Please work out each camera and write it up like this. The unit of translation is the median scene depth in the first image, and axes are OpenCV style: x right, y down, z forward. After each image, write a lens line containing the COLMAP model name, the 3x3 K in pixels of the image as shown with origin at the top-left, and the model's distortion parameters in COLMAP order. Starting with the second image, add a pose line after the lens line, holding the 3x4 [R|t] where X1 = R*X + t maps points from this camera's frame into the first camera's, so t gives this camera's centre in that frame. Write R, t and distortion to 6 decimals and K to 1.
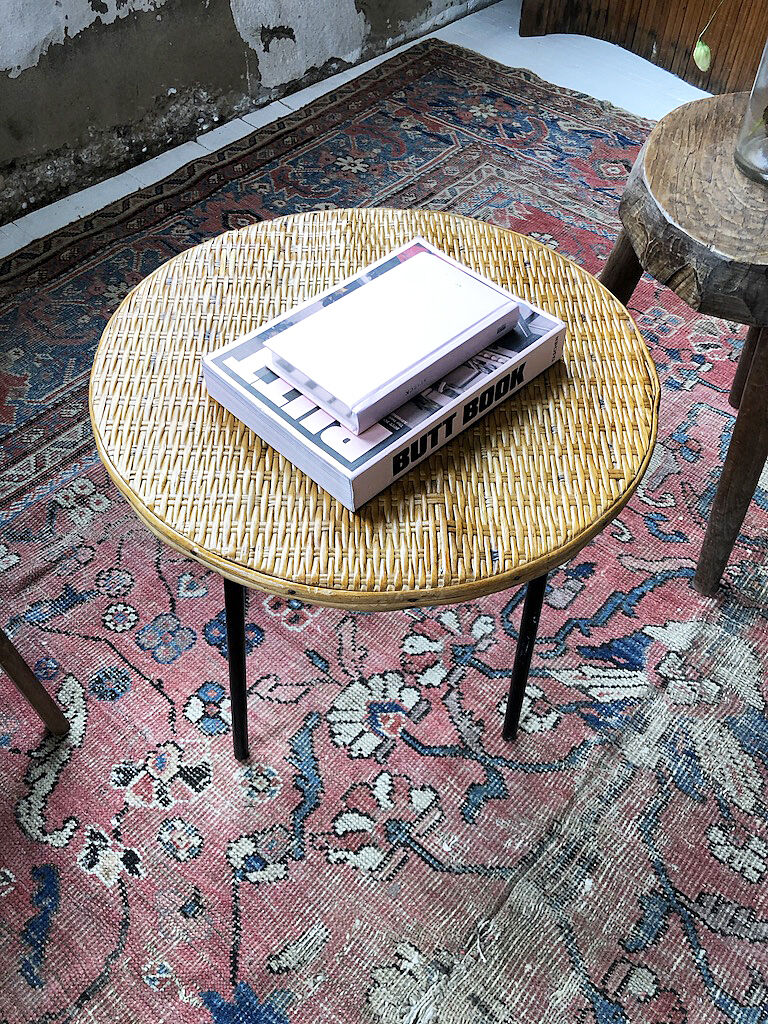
lens RADIAL K [[839.9, 0, 377.8], [0, 839.9, 511.2], [0, 0, 1]] dist [0.019741, -0.008119]
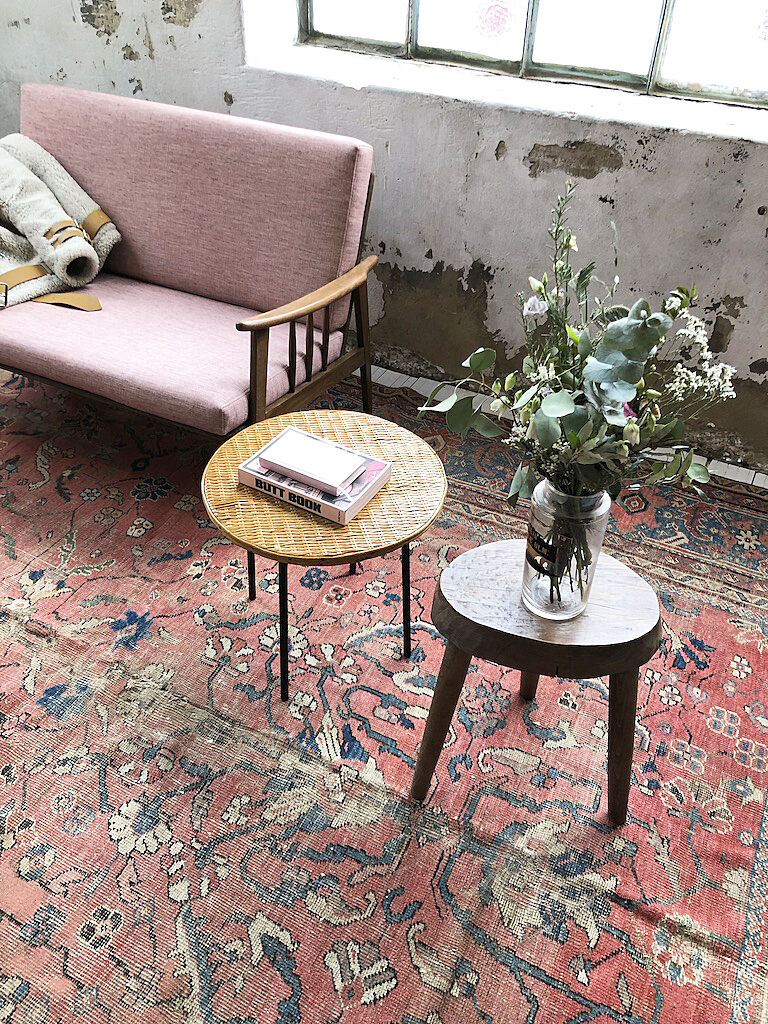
lens RADIAL K [[839.9, 0, 380.2], [0, 839.9, 500.6], [0, 0, 1]] dist [0.019741, -0.008119]
pose [[0.256640, 0.604935, -0.753783, 1.284695], [-0.761712, 0.606654, 0.227520, -0.550556], [0.594921, 0.515775, 0.616478, -0.216079]]
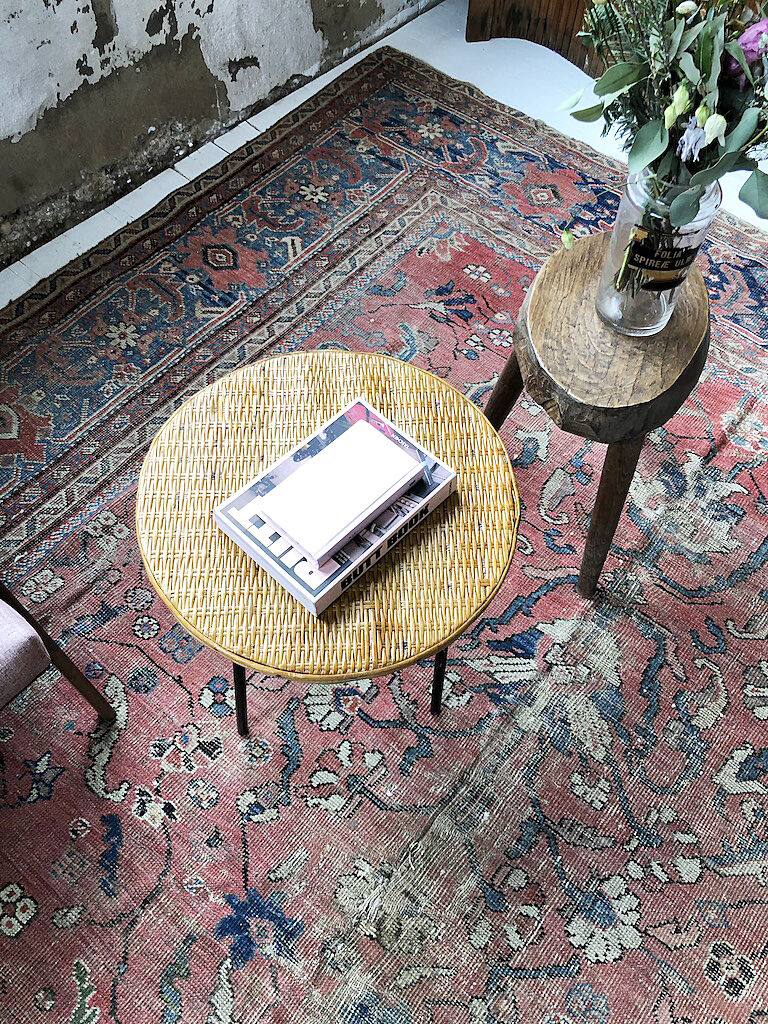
lens RADIAL K [[839.9, 0, 381.5], [0, 839.9, 504.8], [0, 0, 1]] dist [0.019741, -0.008119]
pose [[0.999286, -0.018856, 0.032728, 0.027164], [0.014487, 0.991549, 0.128918, -0.244354], [-0.034883, -0.128352, 0.991115, -0.321280]]
